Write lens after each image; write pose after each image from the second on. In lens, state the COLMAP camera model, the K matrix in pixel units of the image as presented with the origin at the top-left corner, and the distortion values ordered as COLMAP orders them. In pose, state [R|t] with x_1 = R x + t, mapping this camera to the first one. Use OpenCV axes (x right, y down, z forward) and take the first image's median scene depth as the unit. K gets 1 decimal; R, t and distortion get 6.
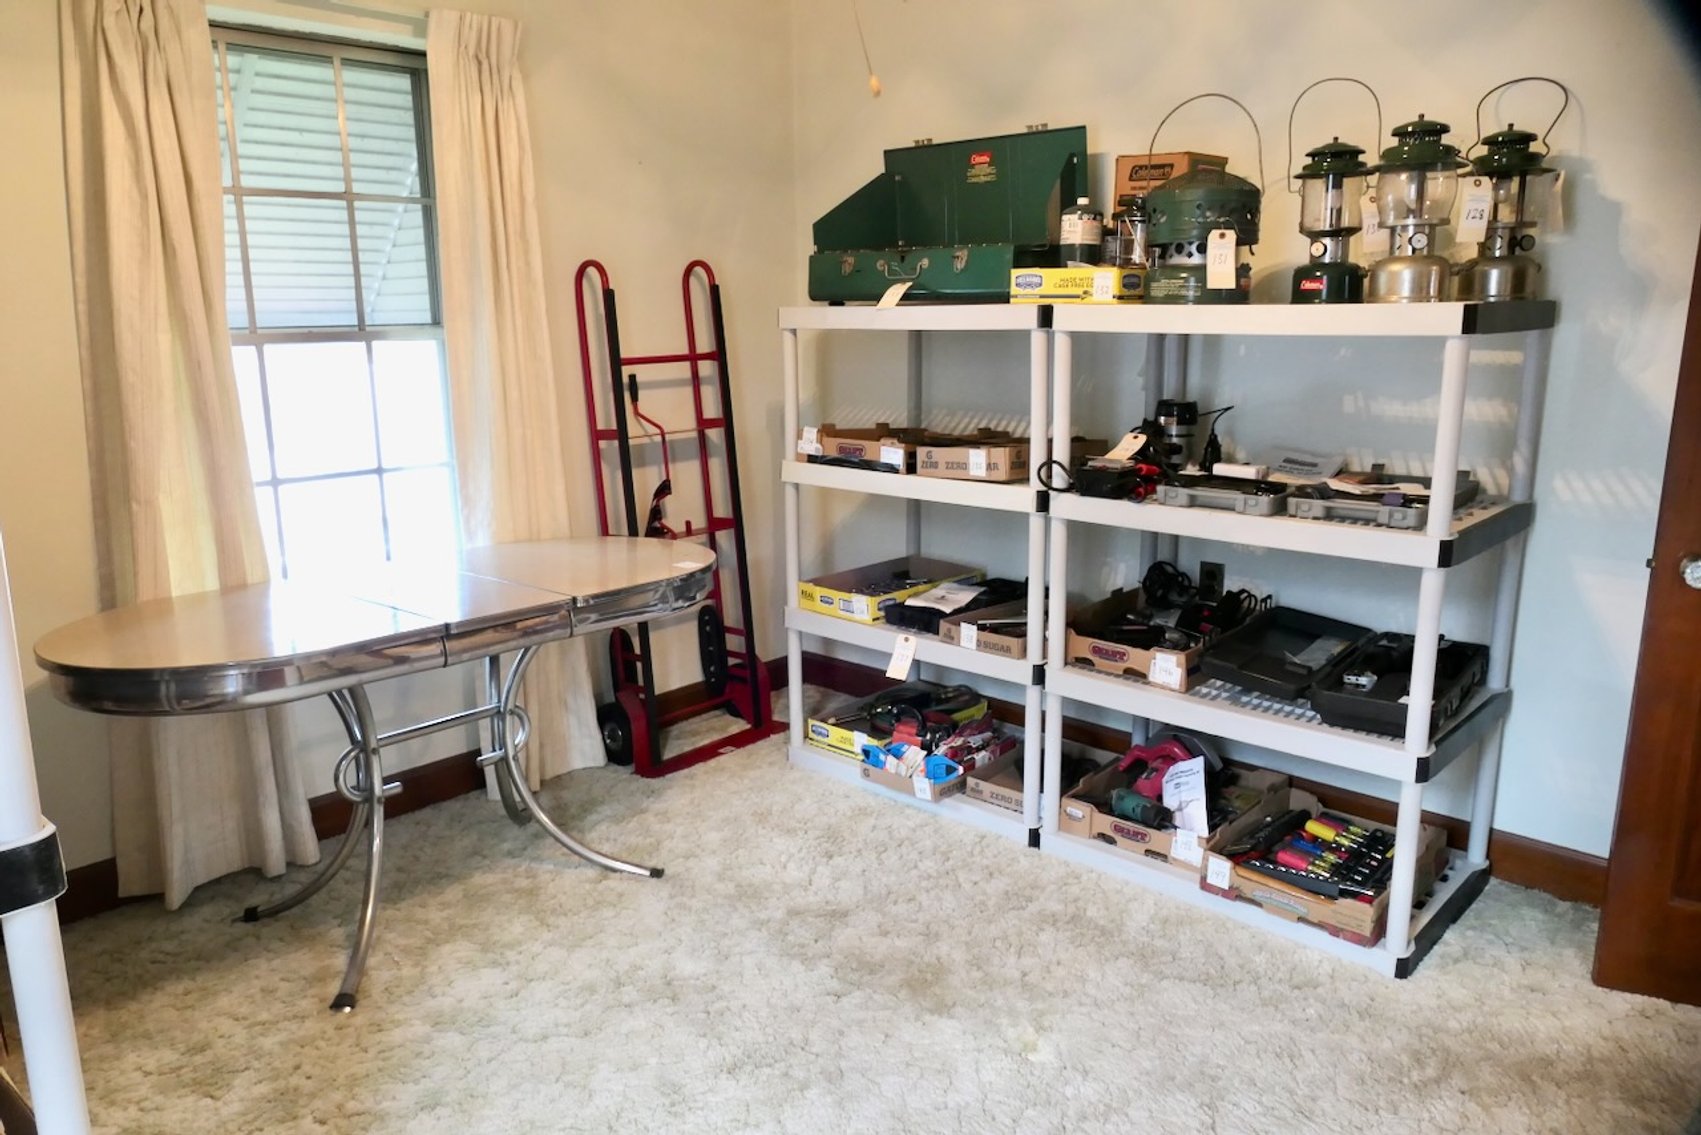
lens RADIAL K [[1211.2, 0, 846.4], [0, 1211.2, 555.3], [0, 0, 1]] dist [0.000782, -0.003031]
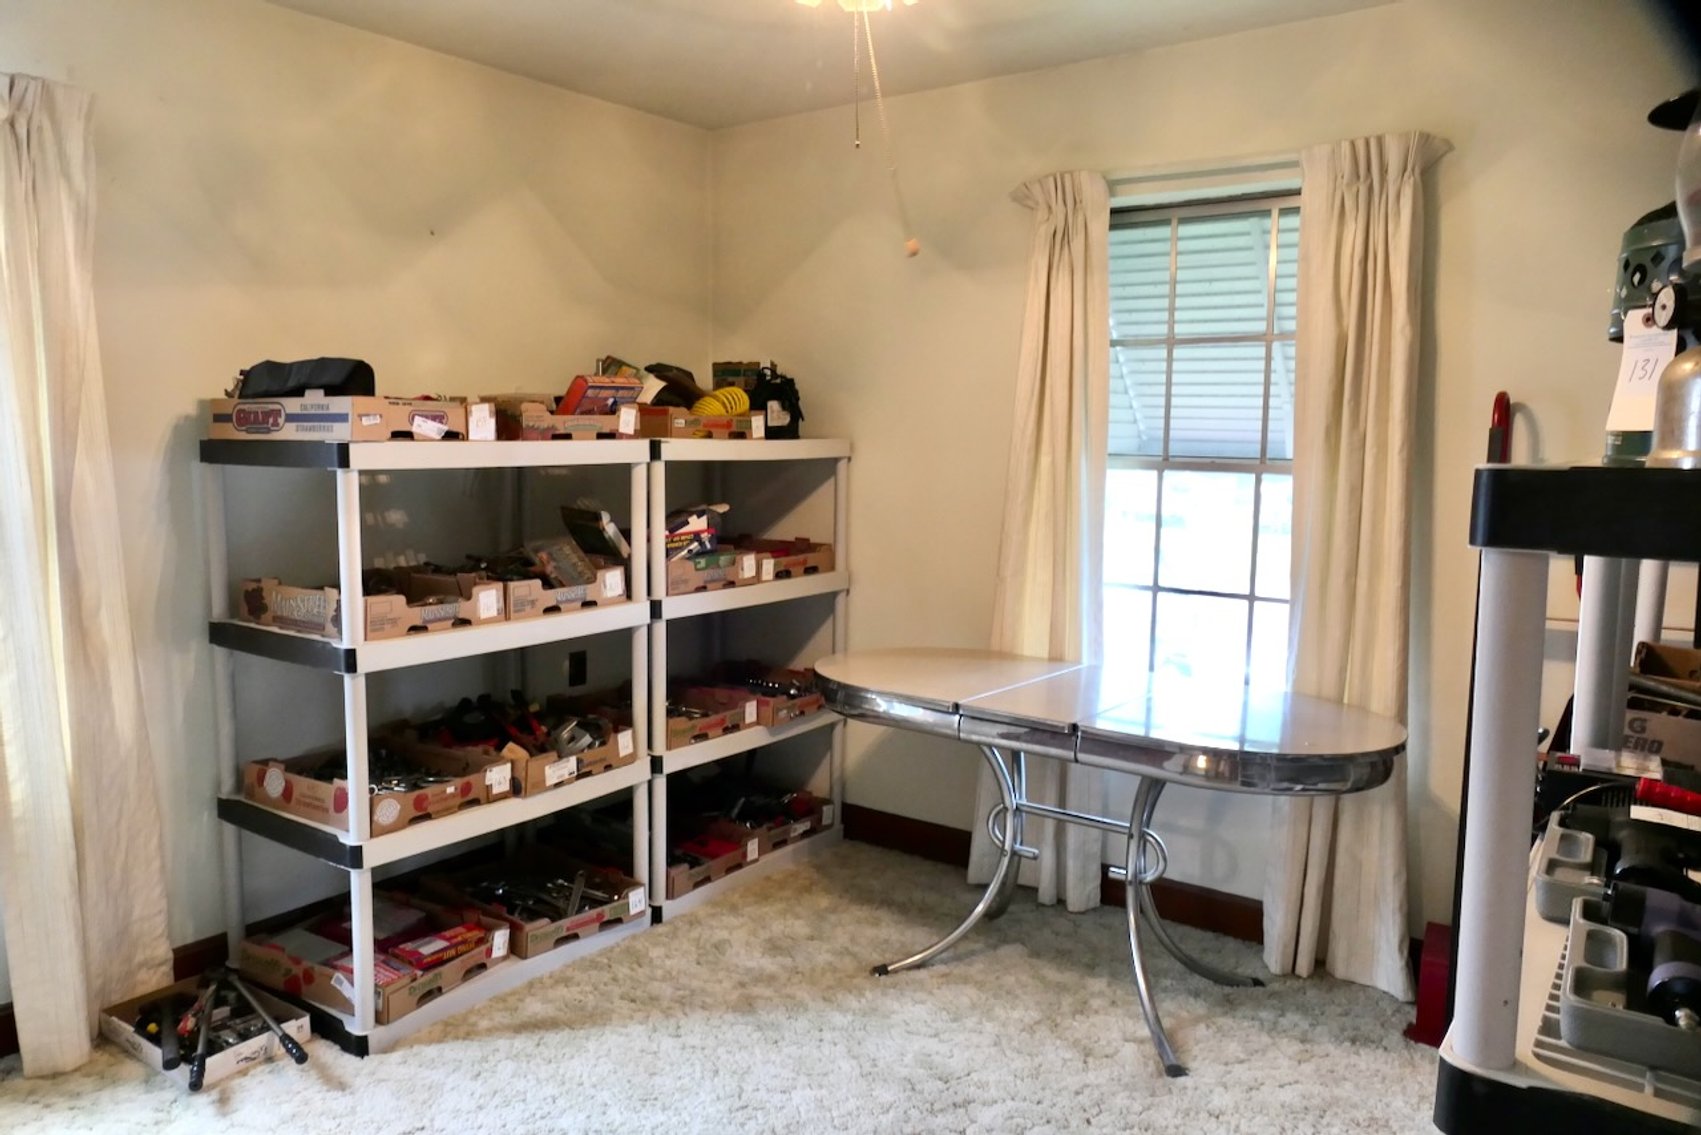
lens RADIAL K [[1211.2, 0, 845.1], [0, 1211.2, 581.0], [0, 0, 1]] dist [0.000782, -0.003031]
pose [[0.125182, 0.122028, -0.984601, 0.690510], [-0.227308, 0.969537, 0.091261, -0.117947], [0.965744, 0.212383, 0.149106, 0.609703]]
